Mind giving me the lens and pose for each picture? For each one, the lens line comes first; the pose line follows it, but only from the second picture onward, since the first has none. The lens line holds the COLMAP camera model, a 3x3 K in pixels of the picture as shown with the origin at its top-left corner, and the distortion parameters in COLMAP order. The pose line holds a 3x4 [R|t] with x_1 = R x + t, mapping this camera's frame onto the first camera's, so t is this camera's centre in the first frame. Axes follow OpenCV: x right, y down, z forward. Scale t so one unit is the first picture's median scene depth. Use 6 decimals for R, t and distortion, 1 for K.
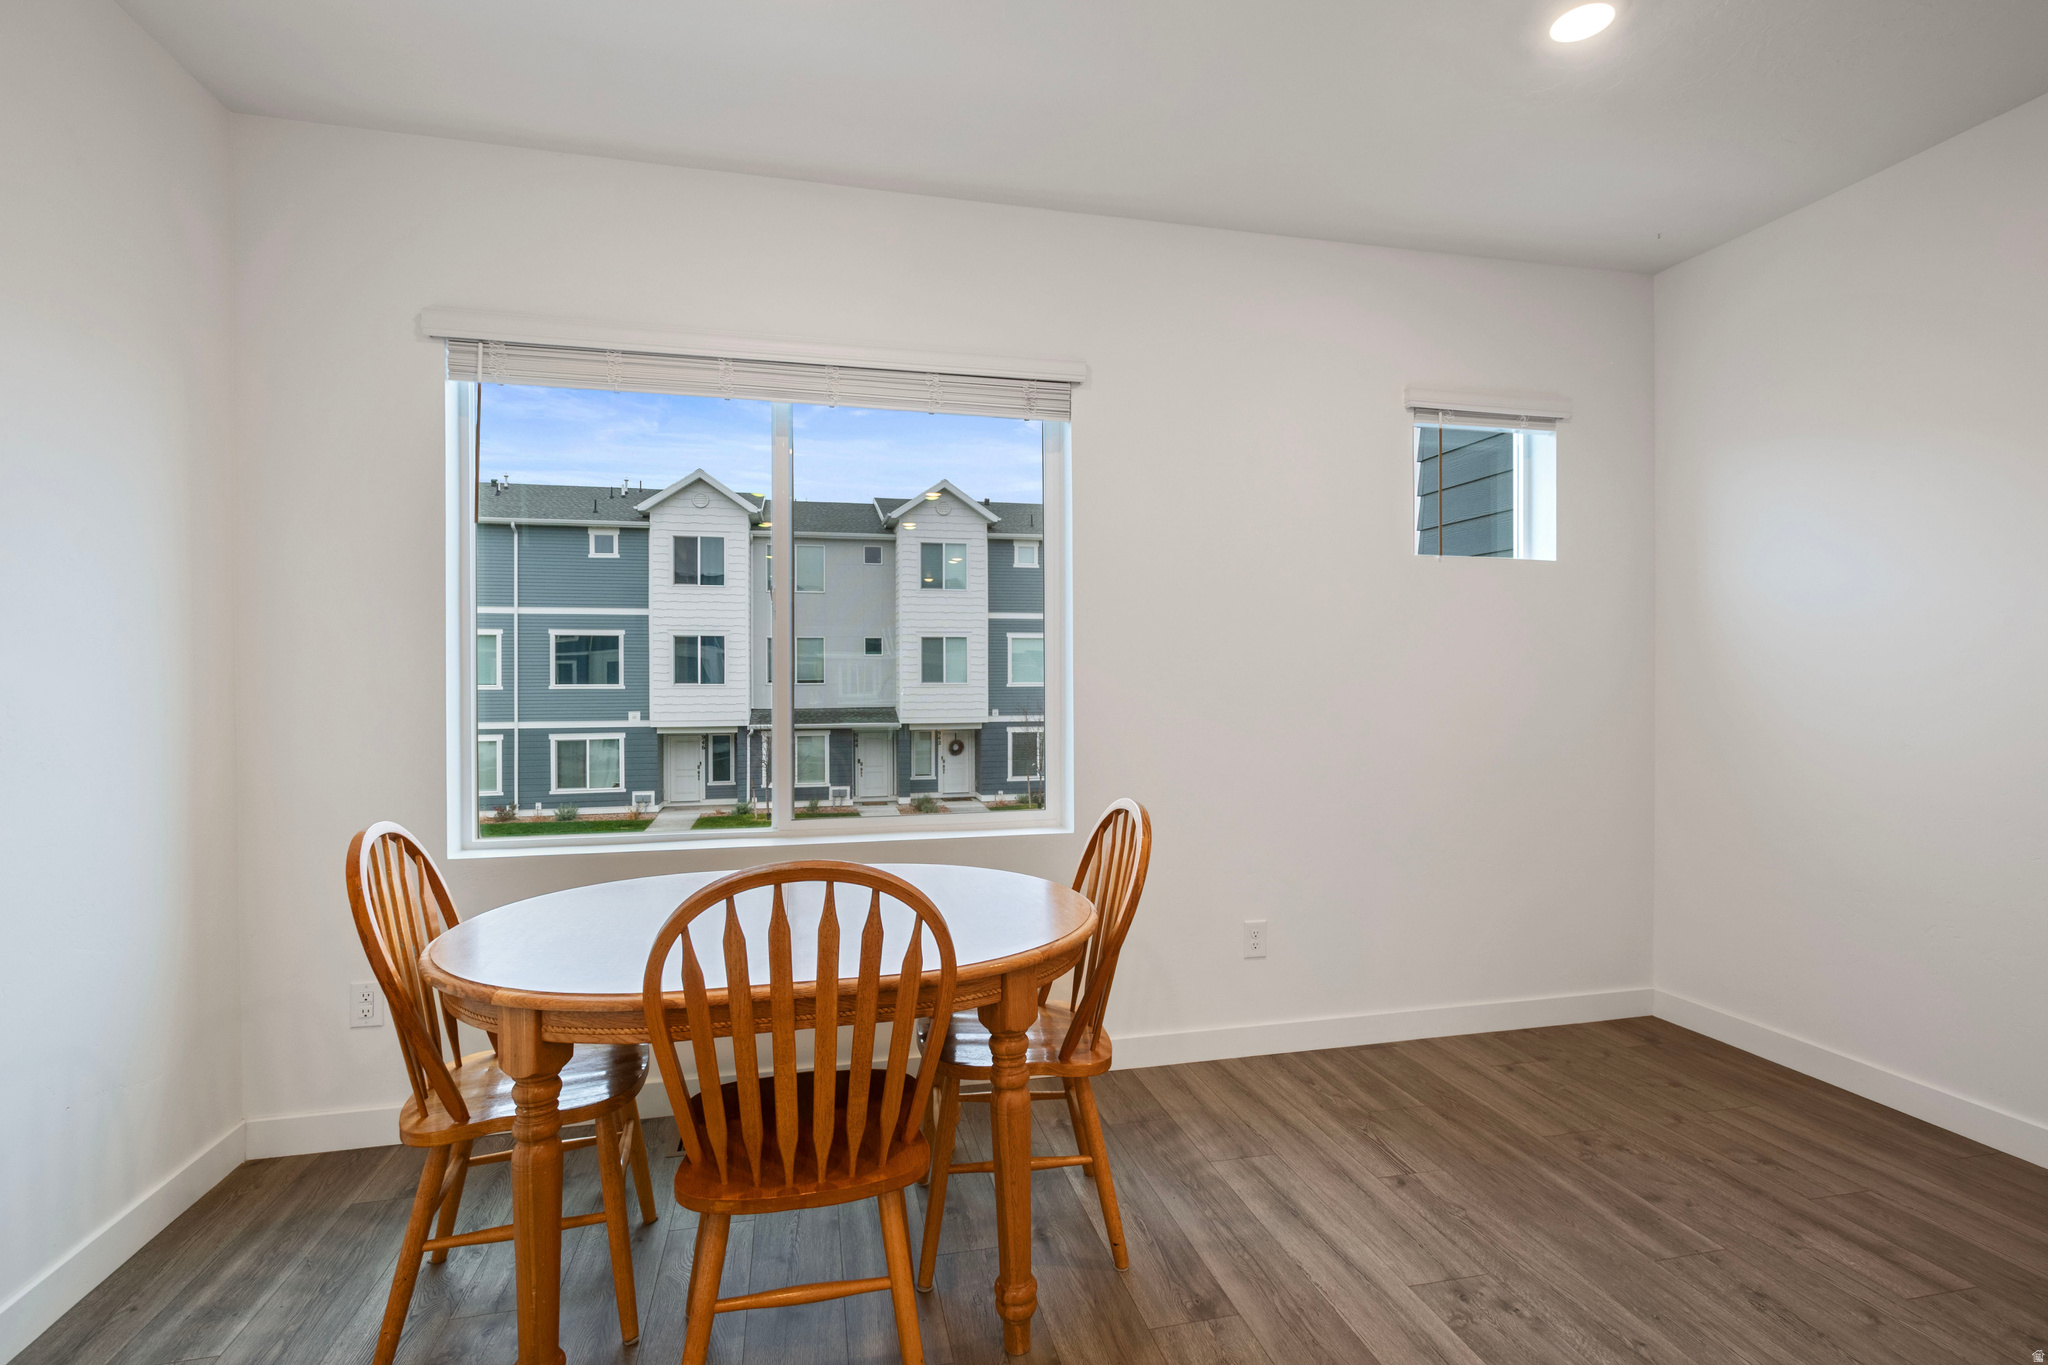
lens RADIAL K [[967.3, 0, 1024.3], [0, 967.3, 683.5], [0, 0, 1]] dist [0.000906, 0.003808]
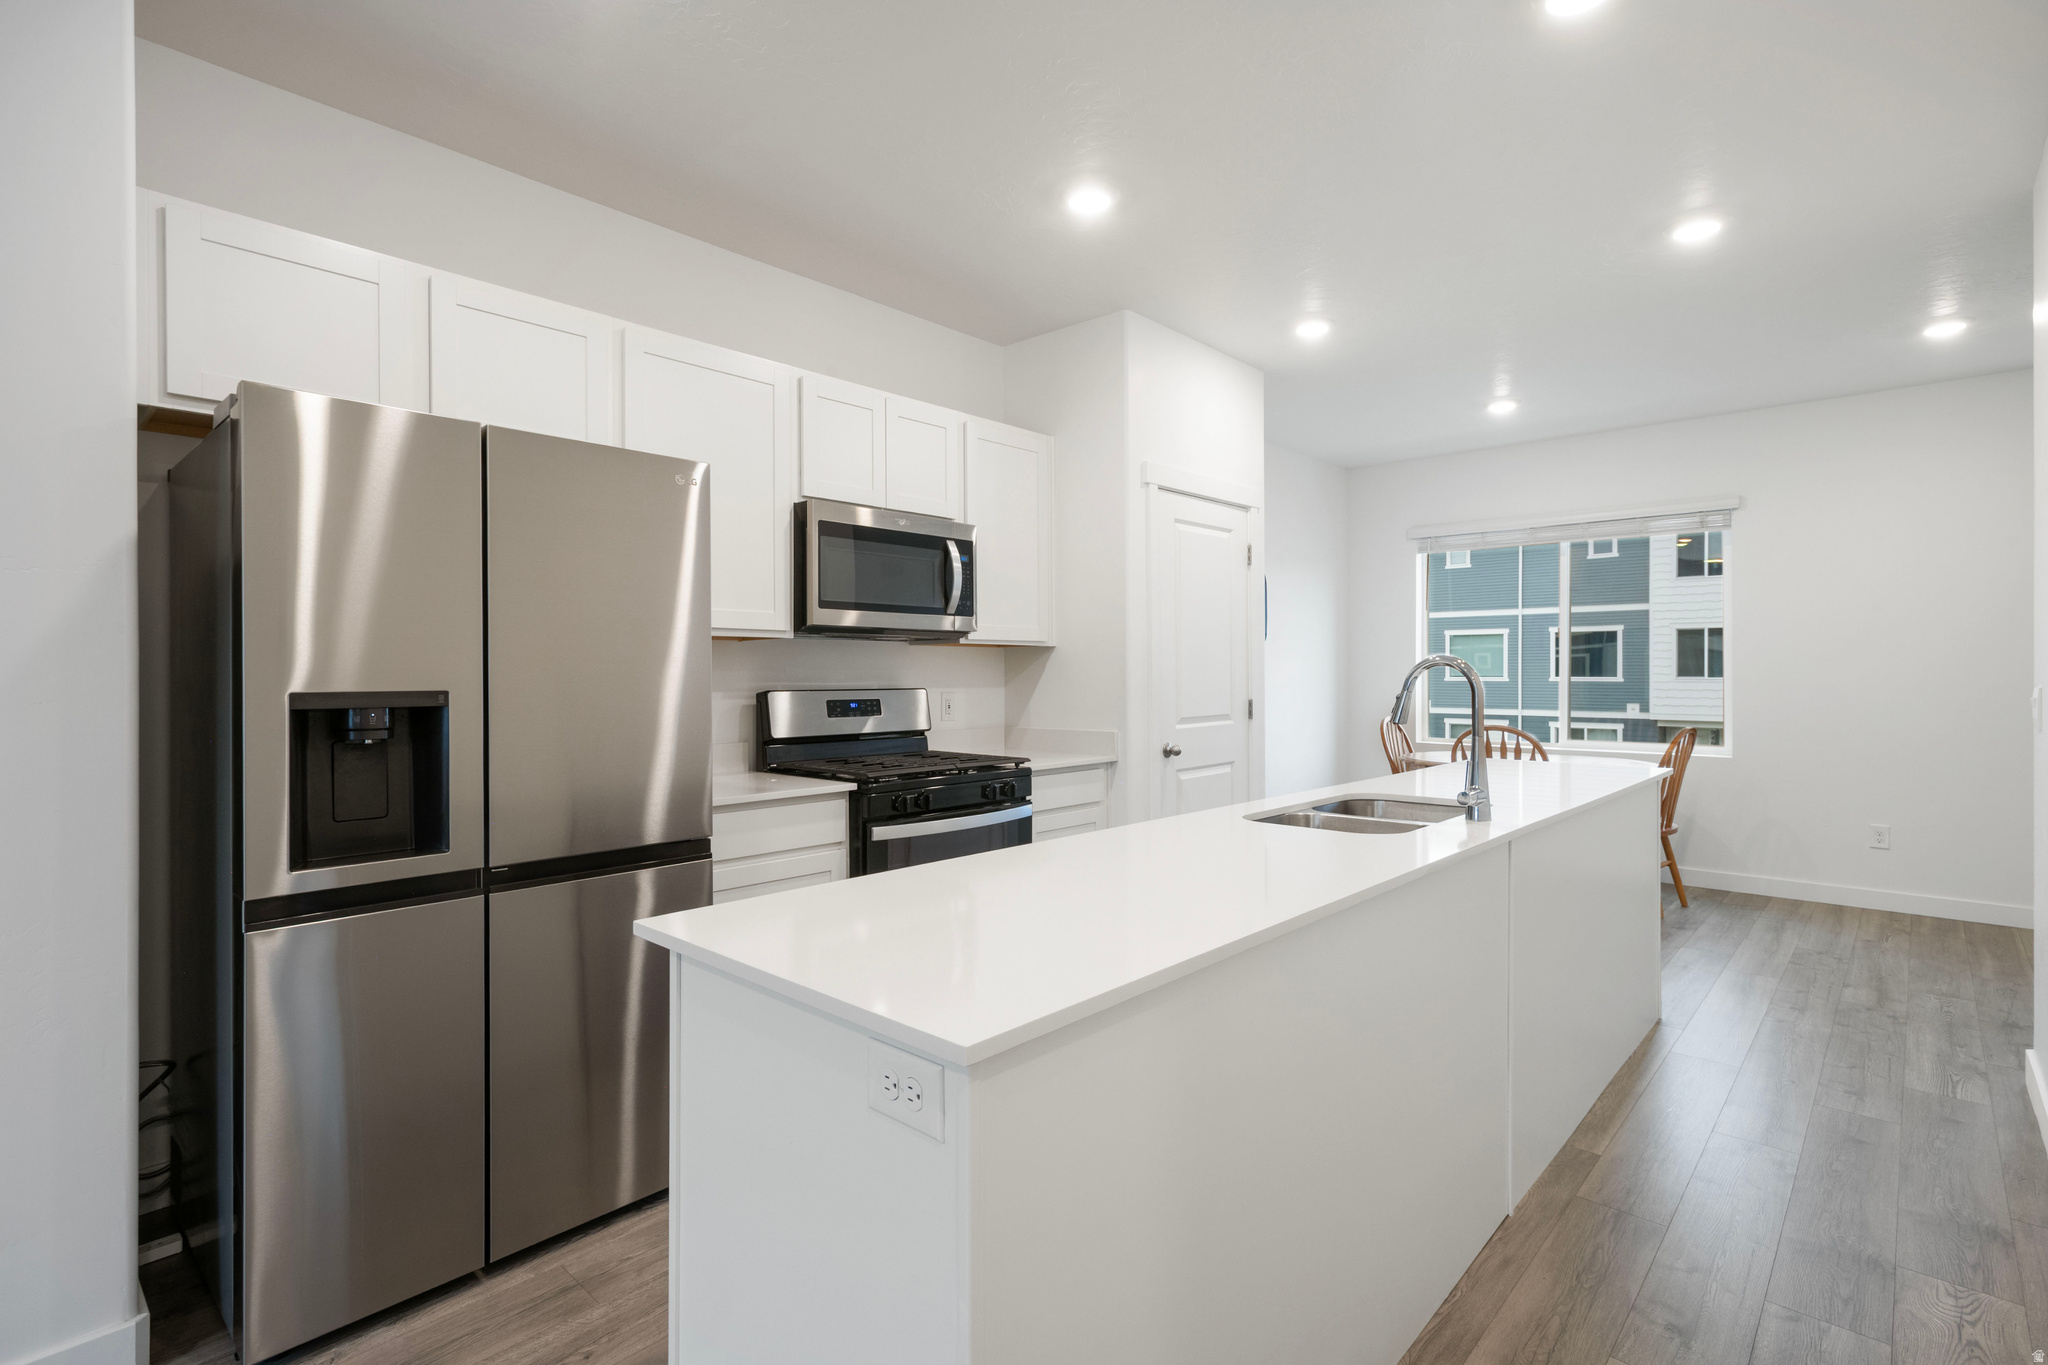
lens RADIAL K [[967.3, 0, 1021.6], [0, 967.3, 675.1], [0, 0, 1]] dist [0.000906, 0.003808]
pose [[0.560164, 0.004225, -0.828371, 0.088294], [-0.005192, 0.999985, 0.001589, 0.000435], [0.828366, 0.003411, 0.560177, -0.122037]]
